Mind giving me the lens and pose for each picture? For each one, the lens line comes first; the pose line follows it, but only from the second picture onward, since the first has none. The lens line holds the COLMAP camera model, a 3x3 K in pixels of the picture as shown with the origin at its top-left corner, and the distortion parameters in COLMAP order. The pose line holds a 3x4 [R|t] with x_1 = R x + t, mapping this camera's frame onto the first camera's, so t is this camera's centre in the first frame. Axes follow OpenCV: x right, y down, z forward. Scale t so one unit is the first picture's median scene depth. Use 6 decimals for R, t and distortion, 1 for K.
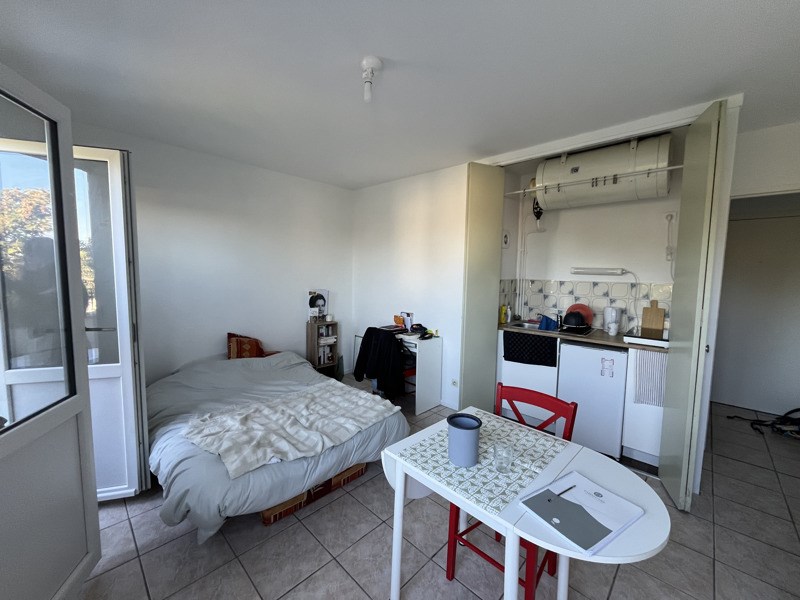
lens RADIAL K [[322.2, 0, 398.8], [0, 322.2, 297.9], [0, 0, 1]] dist [0.000104, 0.000191]
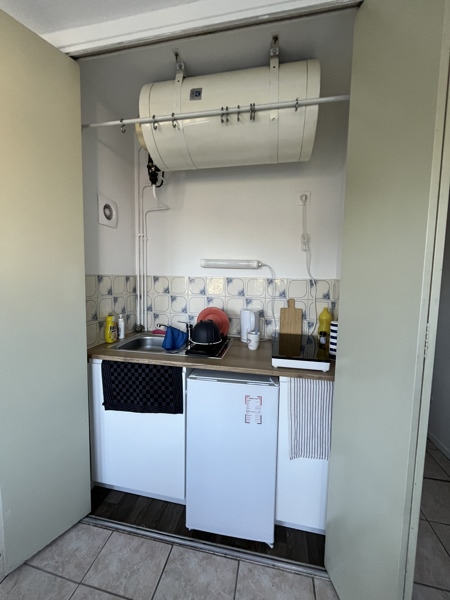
lens RADIAL K [[241.6, 0, 228.0], [0, 241.6, 297.2], [0, 0, 1]] dist [0.000104, 0.000191]
pose [[0.845263, -0.041350, 0.532749, 0.311007], [0.037690, 0.999132, 0.017748, -0.014083], [-0.533020, 0.005078, 0.846087, 0.536878]]
